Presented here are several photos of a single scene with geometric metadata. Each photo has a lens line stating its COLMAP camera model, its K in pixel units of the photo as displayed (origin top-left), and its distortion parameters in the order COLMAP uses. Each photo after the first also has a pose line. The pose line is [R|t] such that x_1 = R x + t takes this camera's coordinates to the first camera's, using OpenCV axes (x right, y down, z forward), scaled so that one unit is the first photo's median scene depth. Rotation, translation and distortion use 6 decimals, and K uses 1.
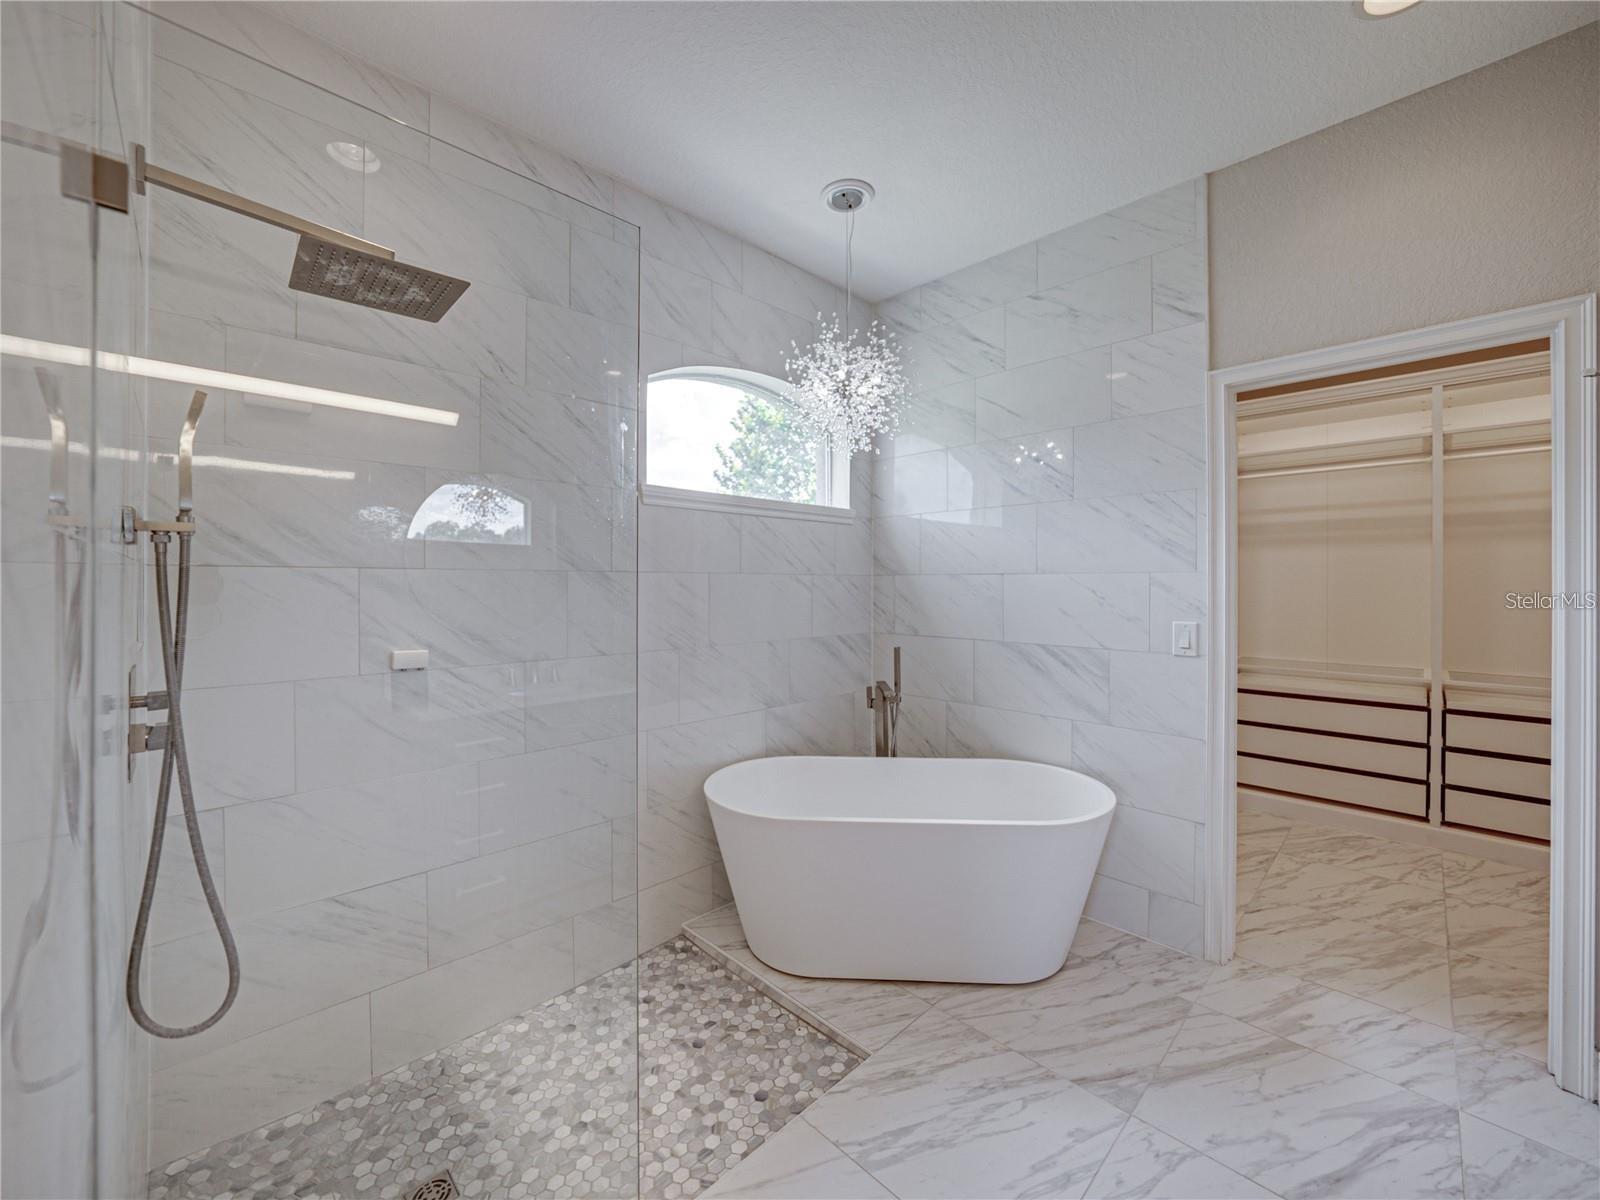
lens RADIAL K [[638.5, 0, 800.0], [0, 638.5, 583.6], [0, 0, 1]] dist [-0.029096, 0.007068]
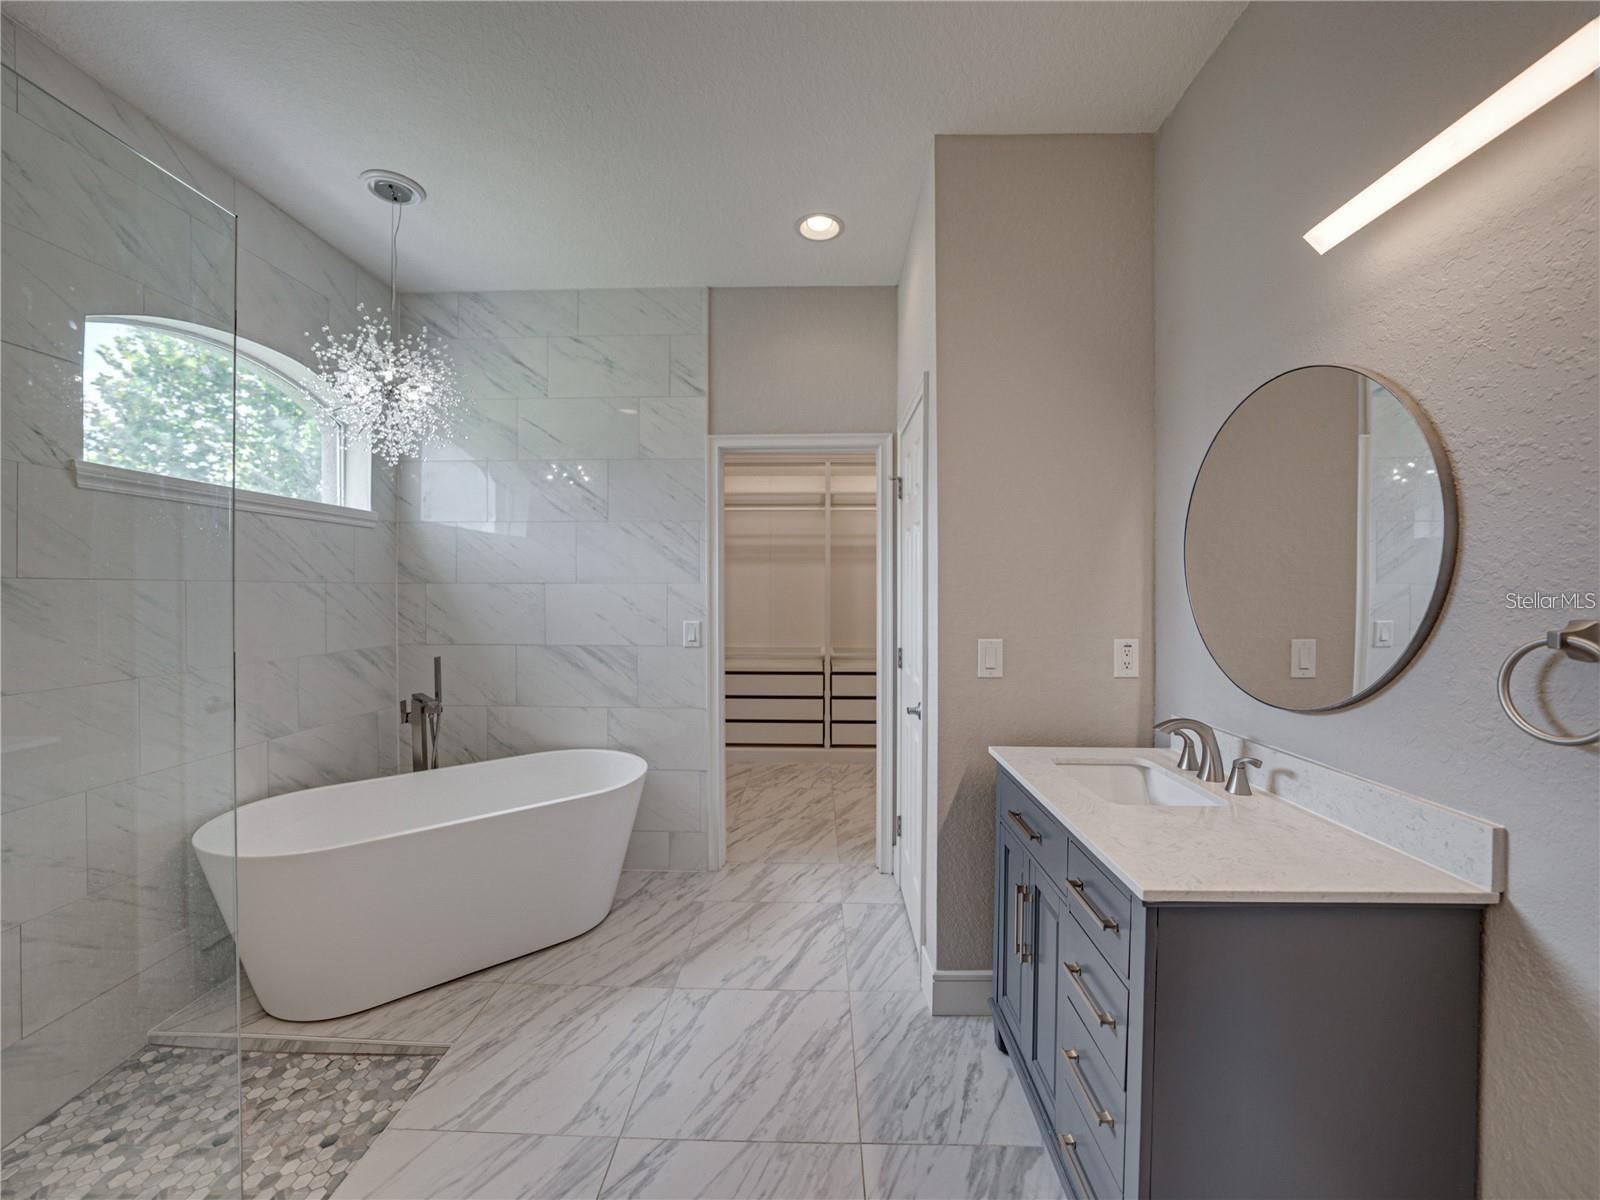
lens RADIAL K [[638.5, 0, 800.0], [0, 638.5, 583.6], [0, 0, 1]] dist [-0.029096, 0.007068]
pose [[0.724764, 0.004928, 0.688980, -0.139796], [0.000510, 0.999970, -0.007689, -0.007167], [-0.688998, 0.005924, 0.724739, -0.116447]]
